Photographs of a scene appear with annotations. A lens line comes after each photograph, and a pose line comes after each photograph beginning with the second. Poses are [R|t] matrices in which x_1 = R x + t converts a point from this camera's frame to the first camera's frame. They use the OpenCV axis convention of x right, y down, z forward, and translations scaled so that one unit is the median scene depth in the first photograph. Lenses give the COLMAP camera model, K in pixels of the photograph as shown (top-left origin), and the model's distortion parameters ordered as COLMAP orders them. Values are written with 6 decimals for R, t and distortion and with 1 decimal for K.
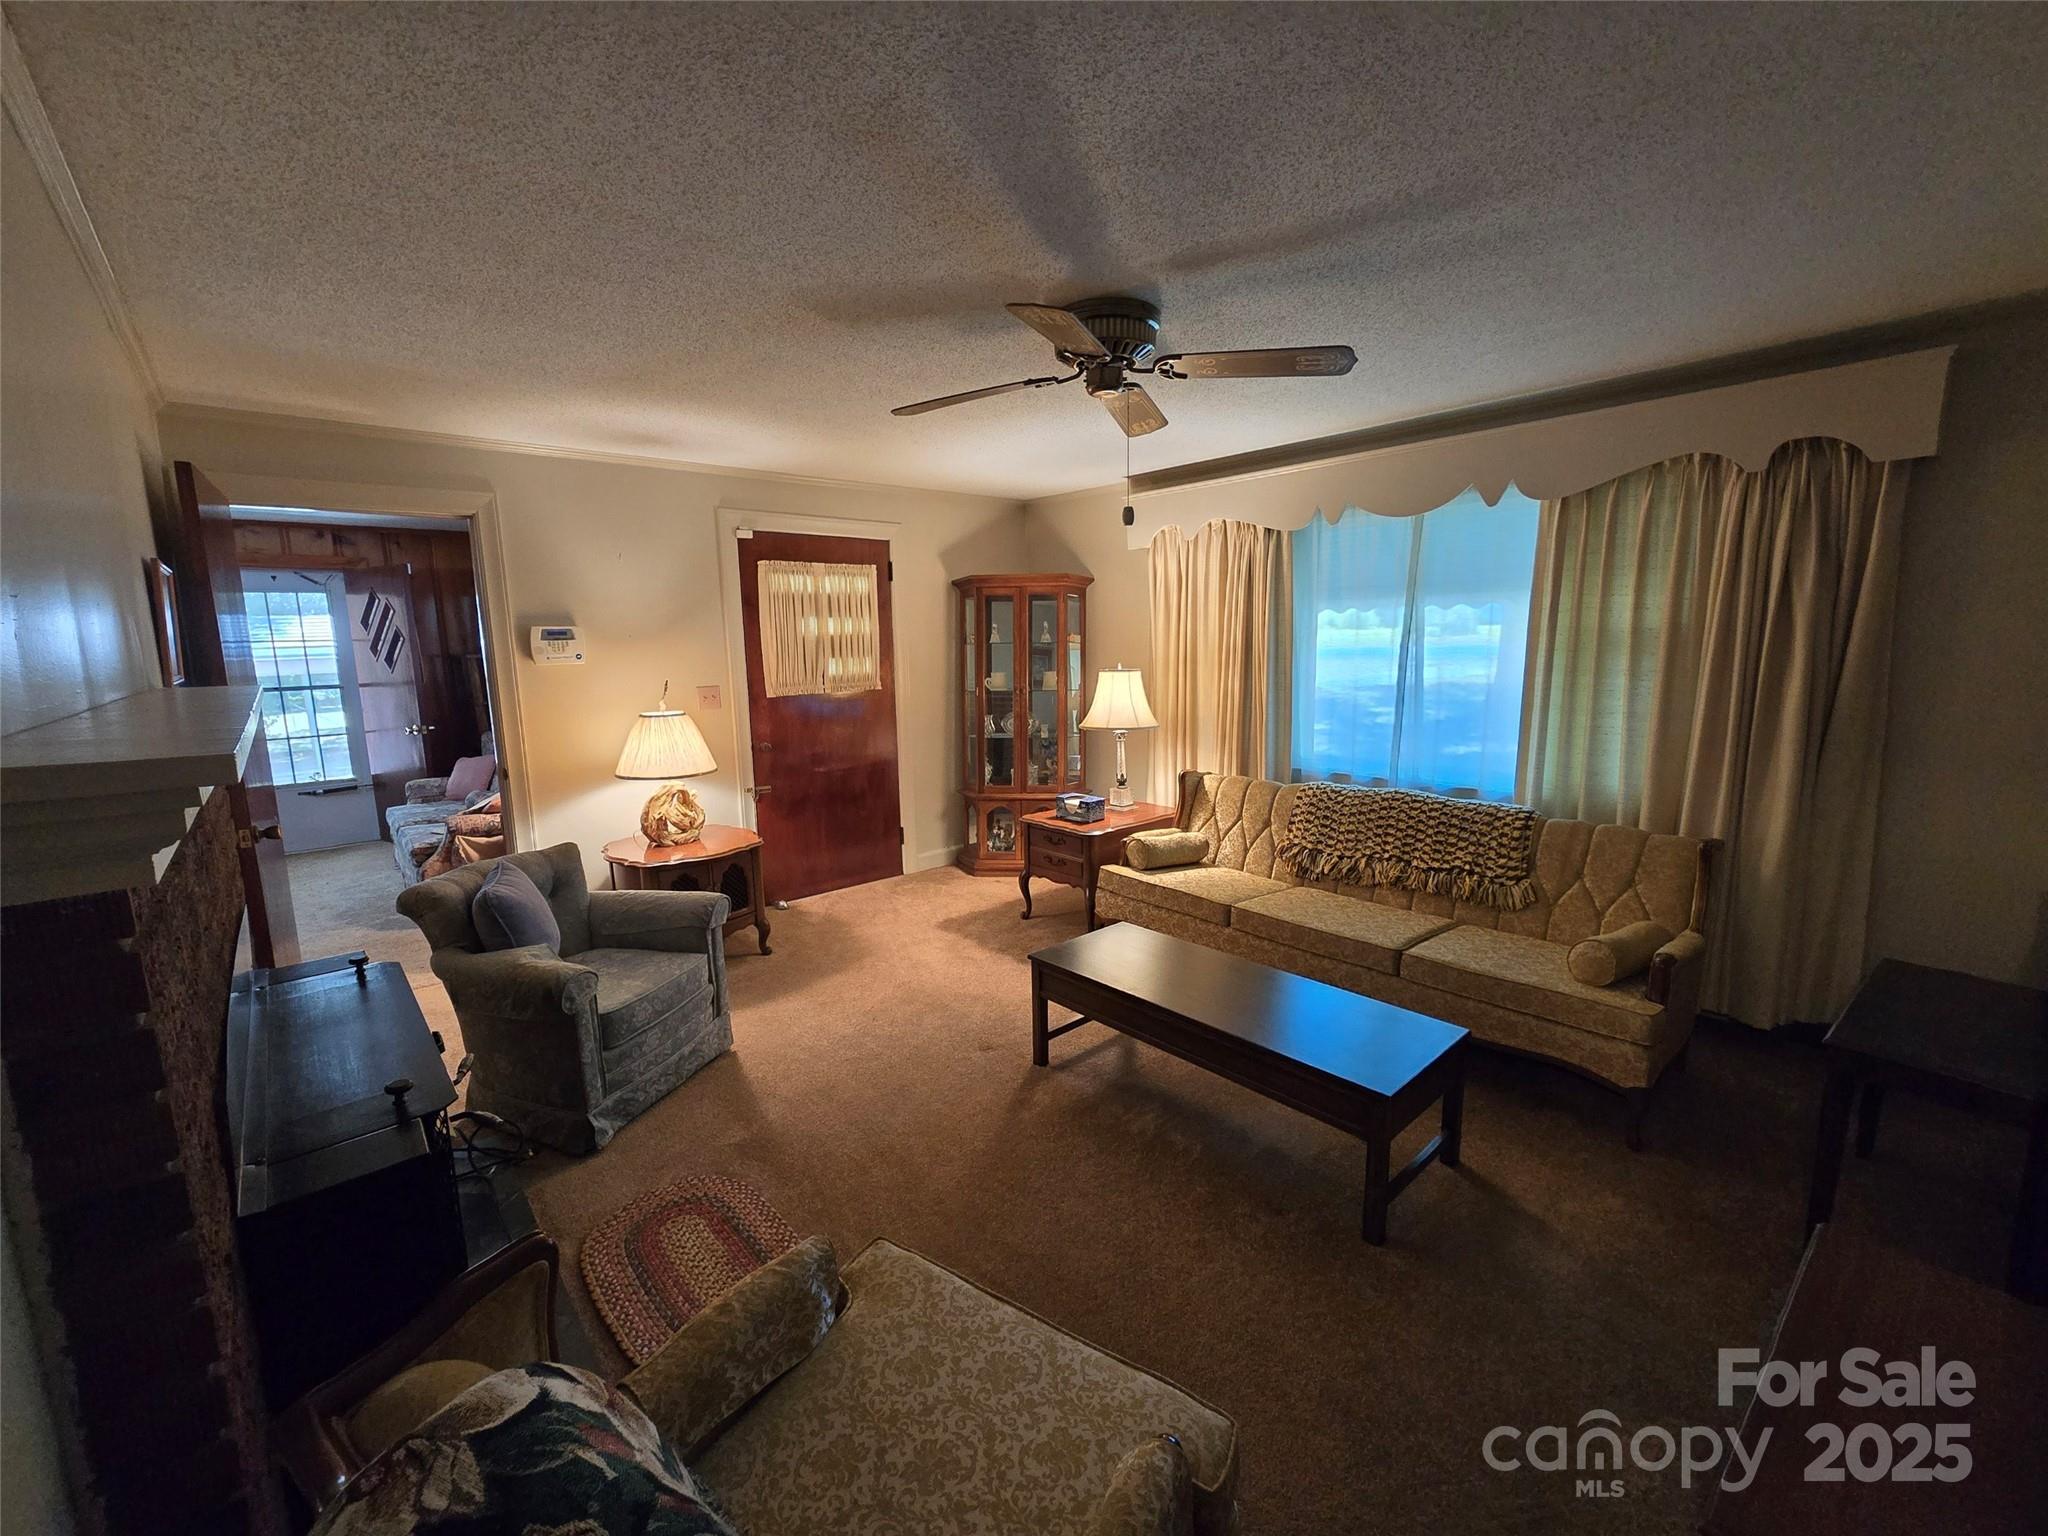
lens RADIAL K [[845.2, 0, 1024.0], [0, 845.2, 768.0], [0, 0, 1]] dist [0.000233, -0.000003]
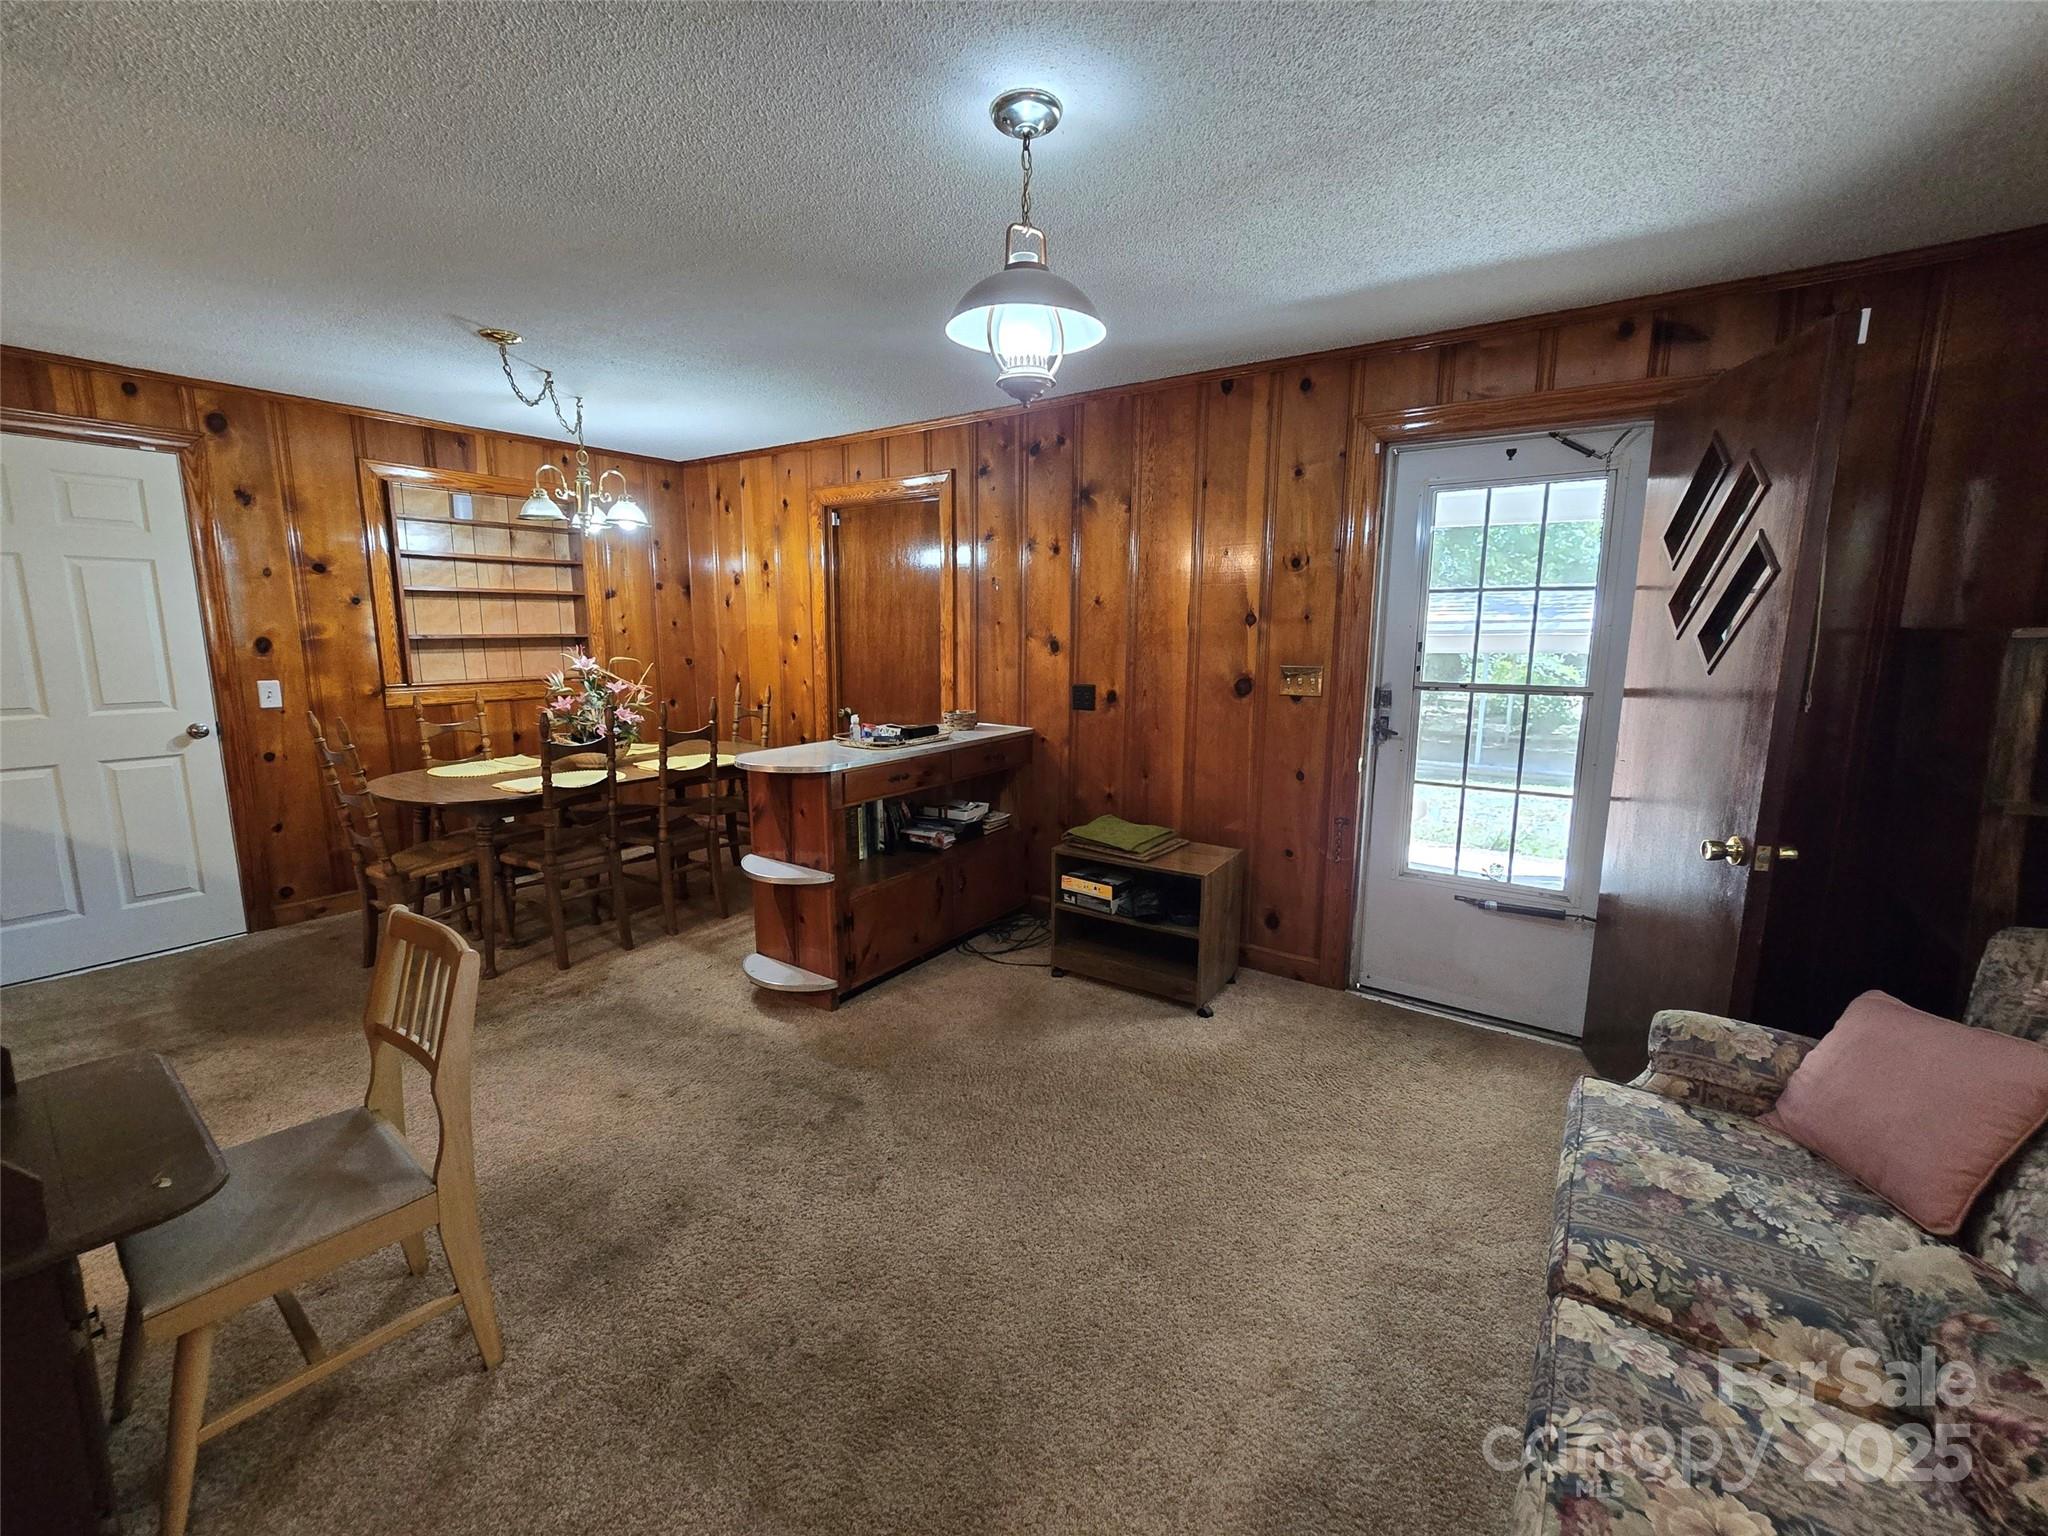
lens RADIAL K [[839.7, 0, 1024.6], [0, 839.7, 764.2], [0, 0, 1]] dist [-0.001131, -0.003002]
pose [[0.235581, 0.178784, -0.955268, -0.615905], [-0.159160, 0.976760, 0.143555, -0.103840], [0.958733, 0.118222, 0.258562, 0.831925]]
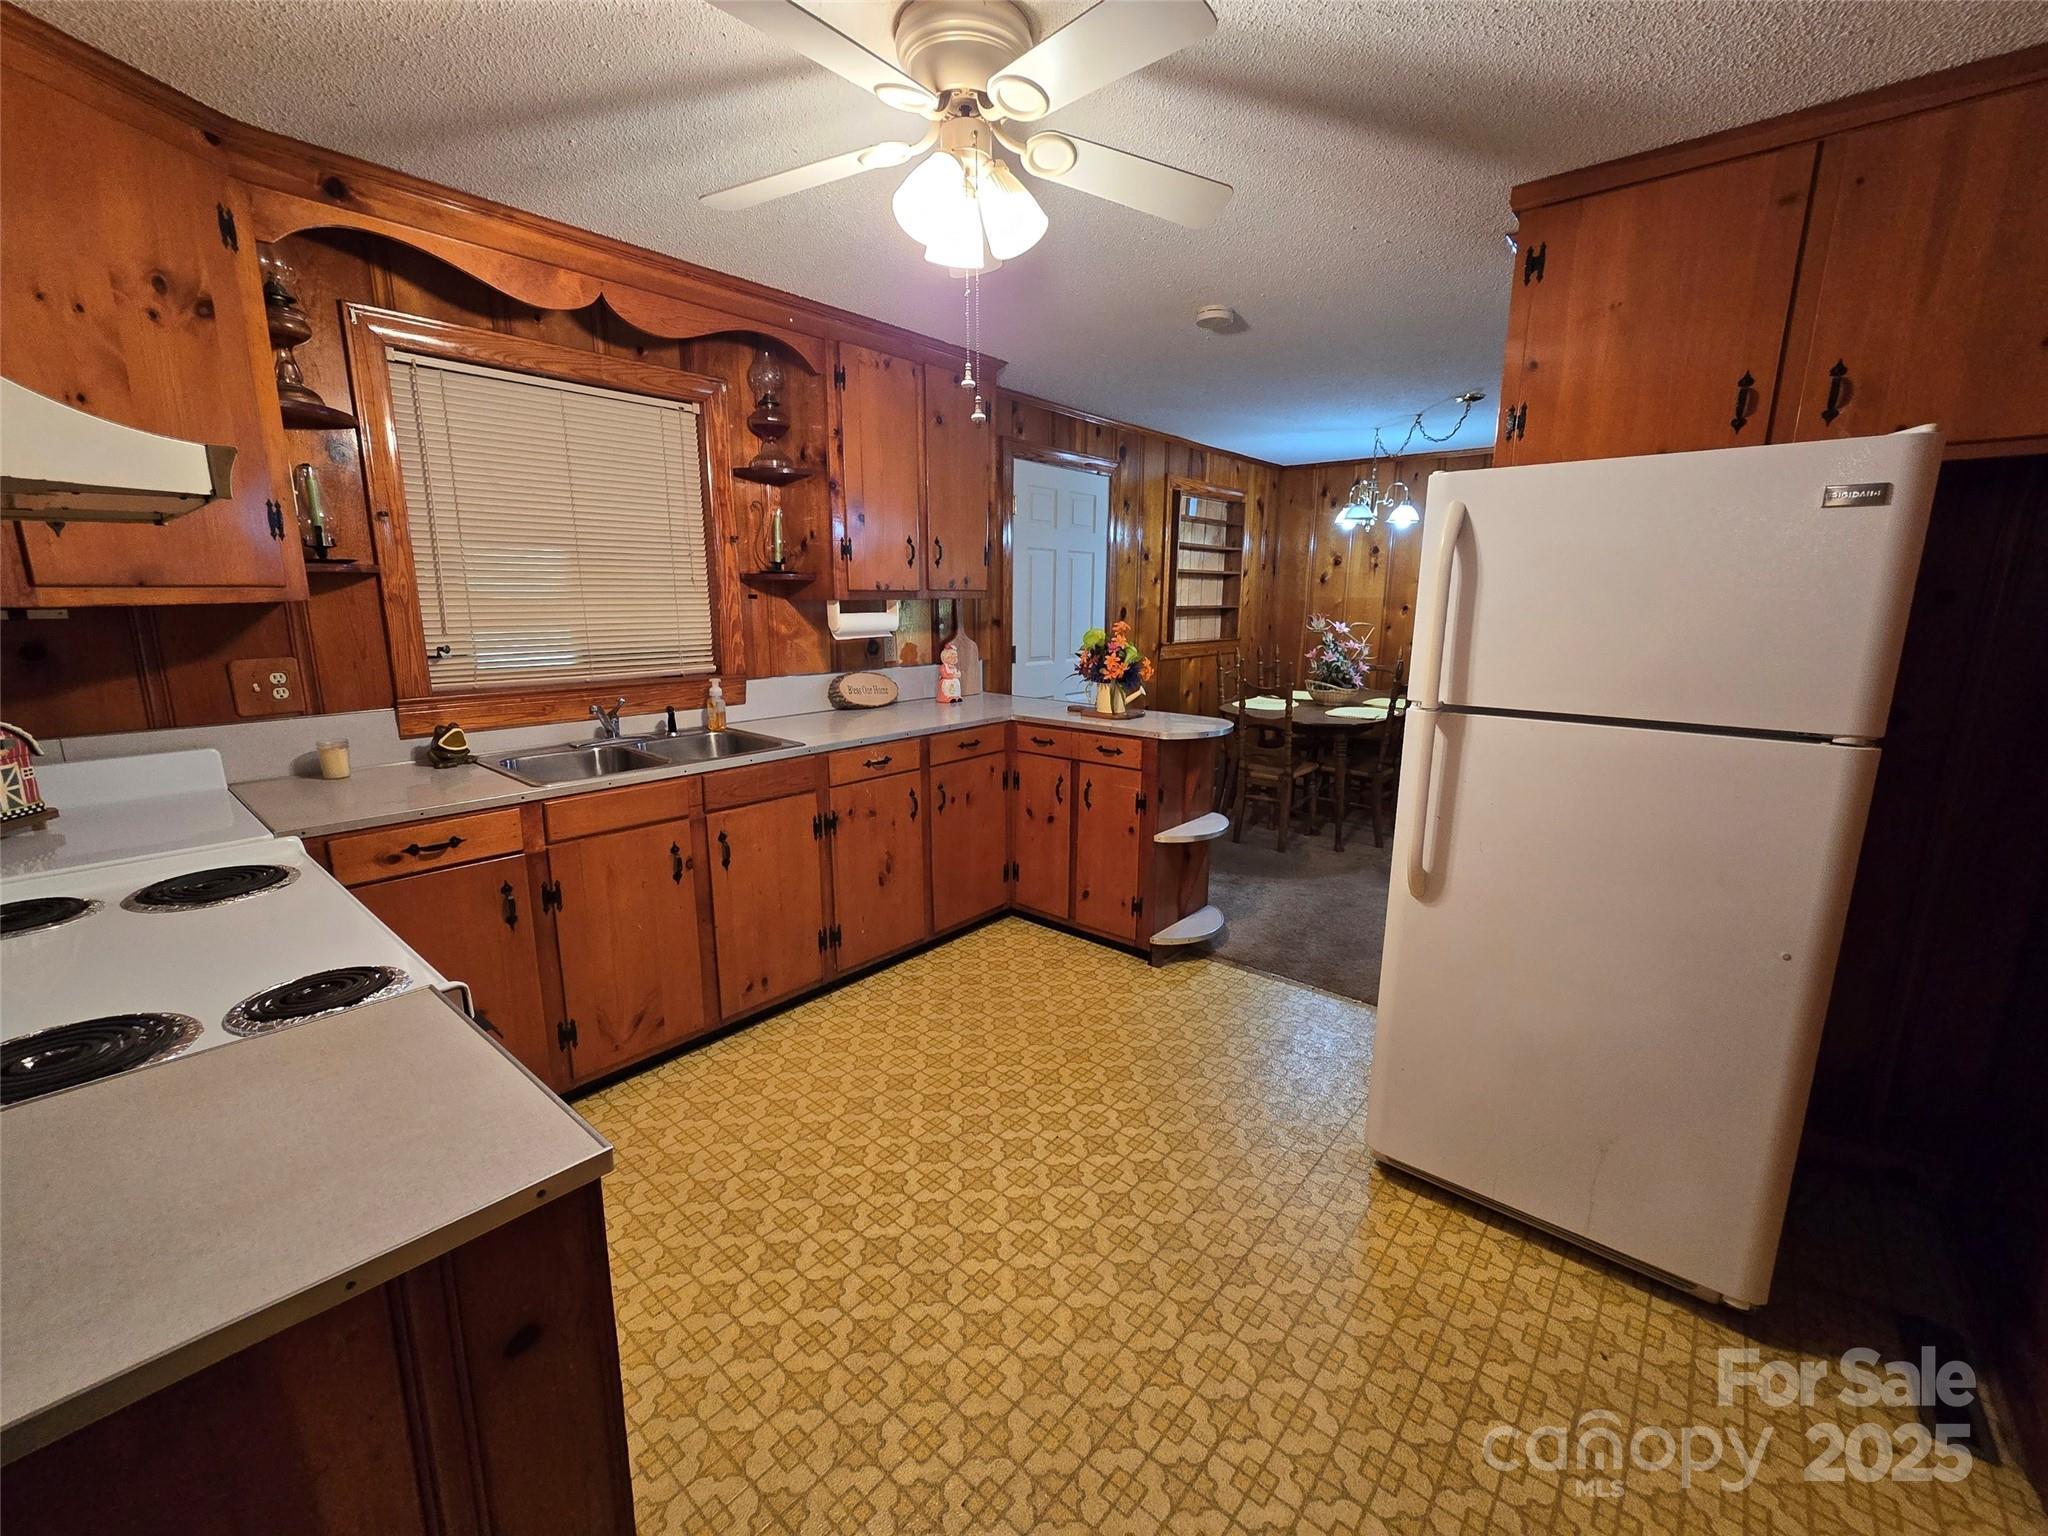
lens RADIAL K [[839.7, 0, 1024.6], [0, 839.7, 764.2], [0, 0, 1]] dist [-0.001131, -0.003002]
pose [[0.141409, 0.213799, -0.966589, -0.476898], [-0.157705, 0.968796, 0.191216, 0.016238], [0.977309, 0.125396, 0.170713, 0.042801]]
